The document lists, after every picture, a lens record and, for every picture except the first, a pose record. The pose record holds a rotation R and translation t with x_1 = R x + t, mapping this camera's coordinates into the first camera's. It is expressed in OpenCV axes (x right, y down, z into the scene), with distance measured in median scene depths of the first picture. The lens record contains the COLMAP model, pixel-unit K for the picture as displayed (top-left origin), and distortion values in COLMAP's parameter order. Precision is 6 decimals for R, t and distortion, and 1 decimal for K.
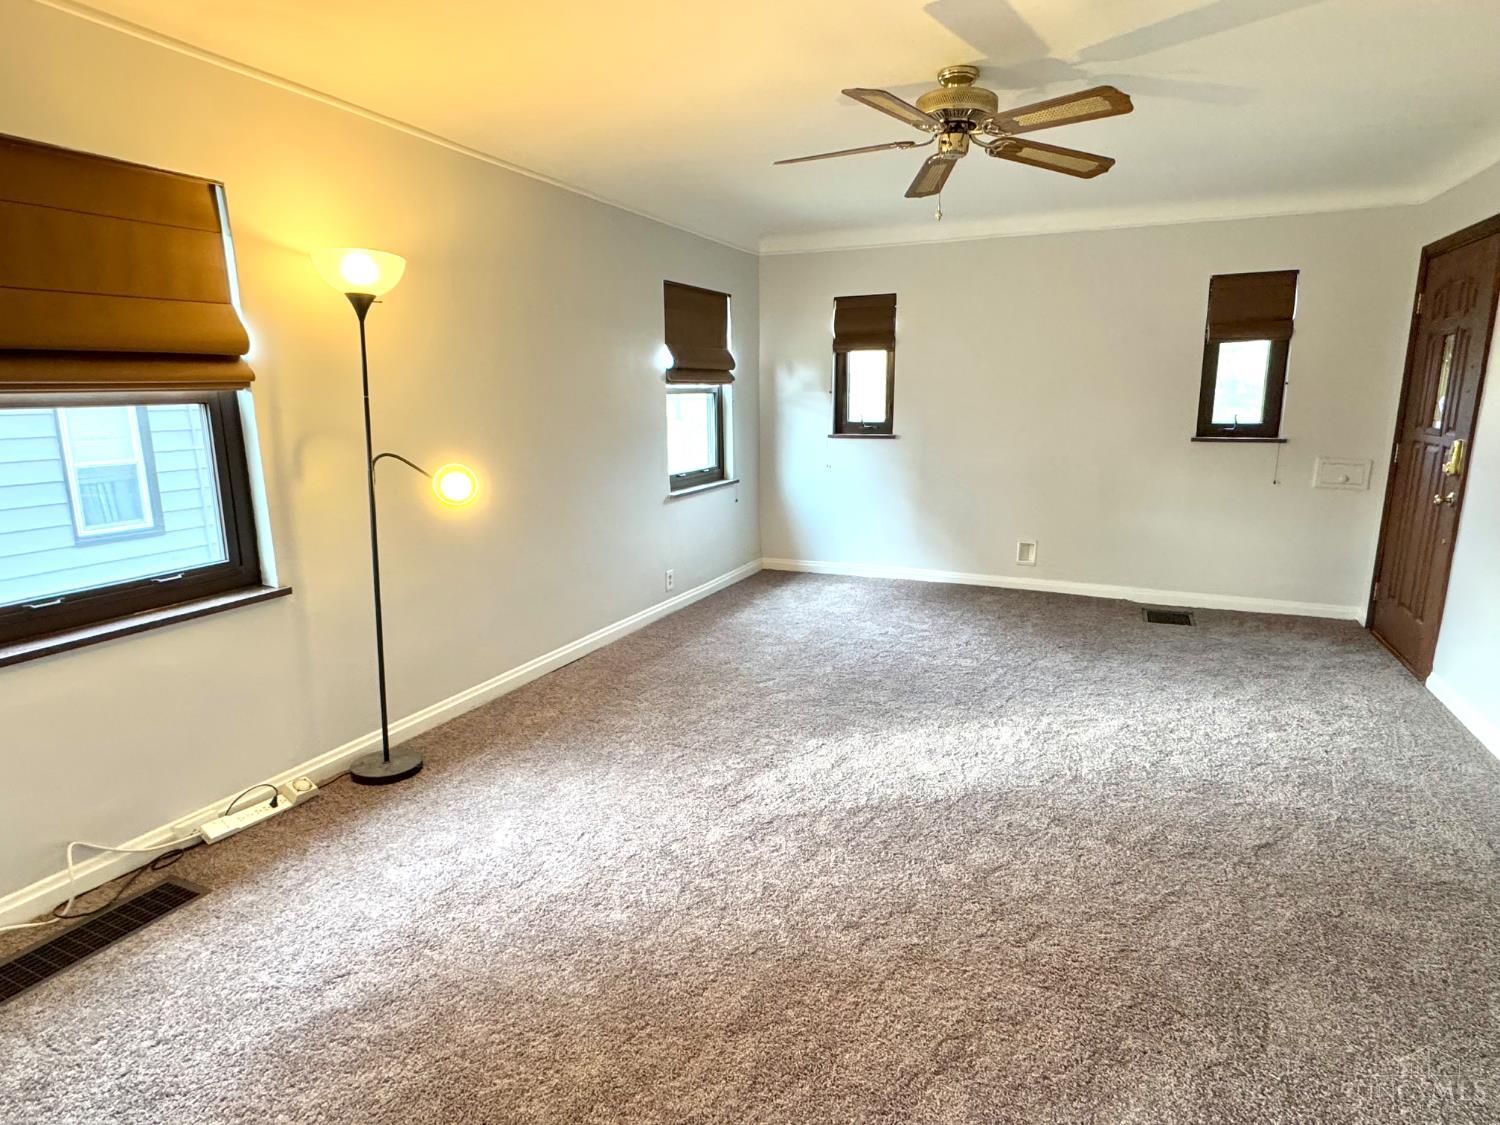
lens RADIAL K [[823.9, 0, 750.0], [0, 823.9, 562.5], [0, 0, 1]] dist [0.001259, 0.000647]
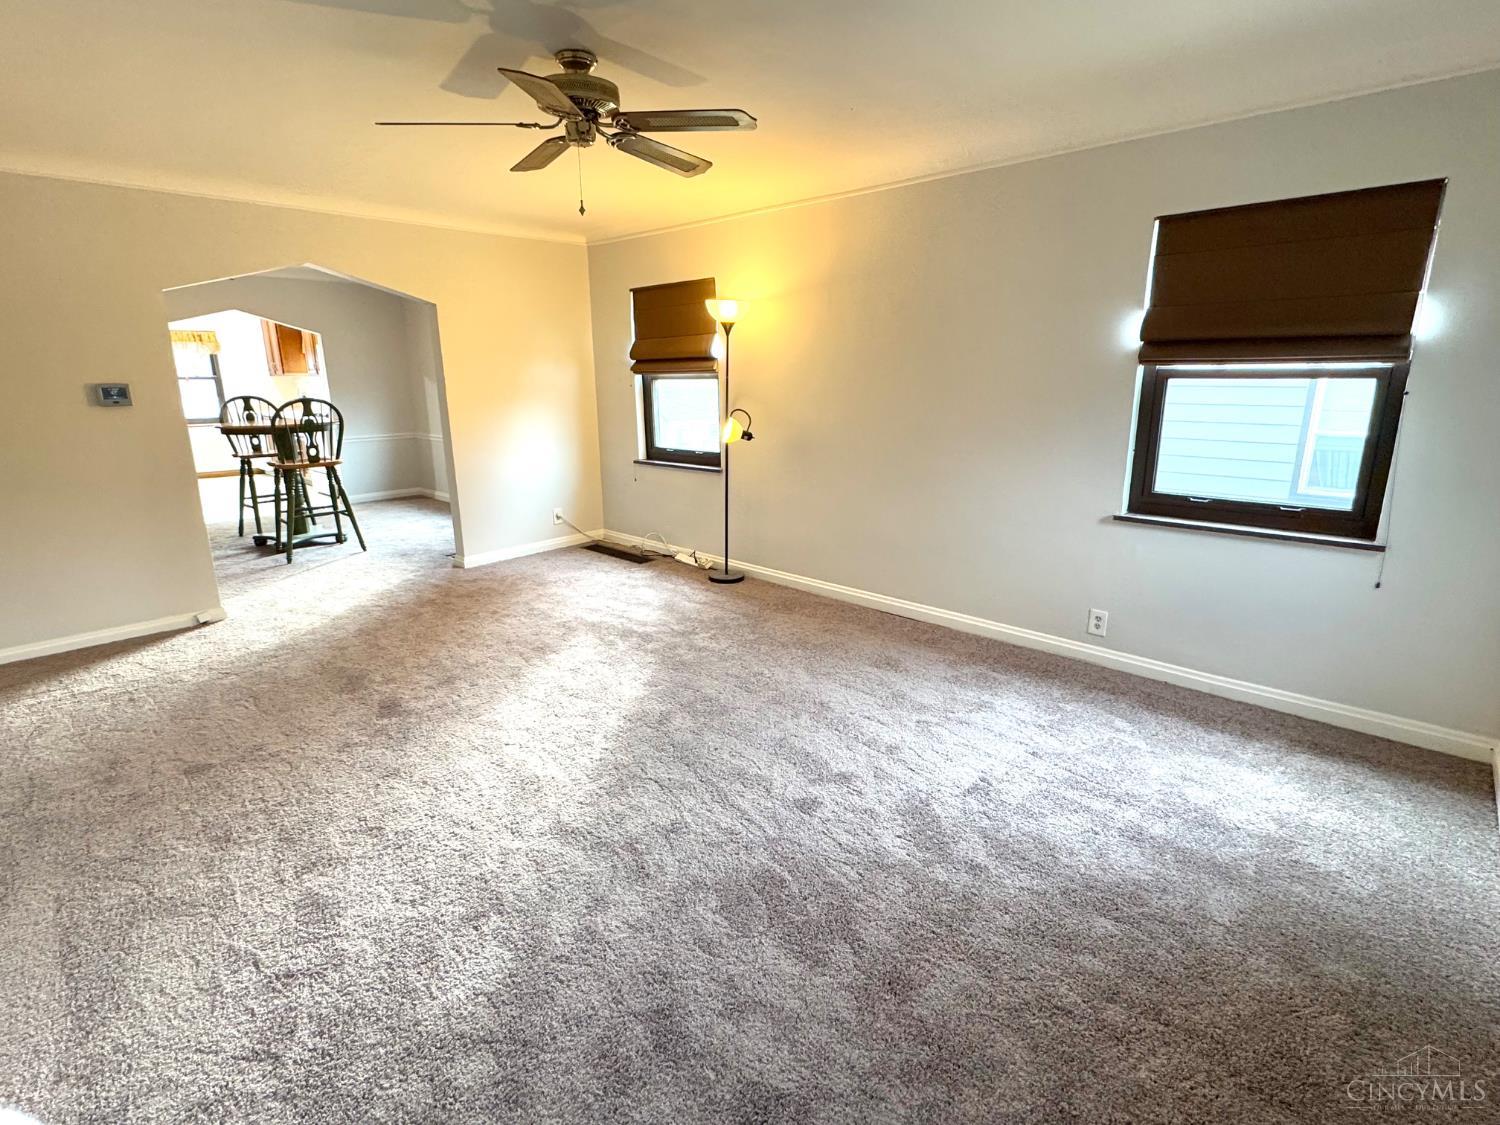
lens RADIAL K [[743.4, 0, 750.0], [0, 743.4, 562.5], [0, 0, 1]] dist [-0.000300, -0.000095]
pose [[-0.322158, 0.246973, -0.913903, 0.746547], [-0.181974, 0.931213, 0.315798, -0.227201], [0.929032, 0.268043, -0.255055, 1.024952]]
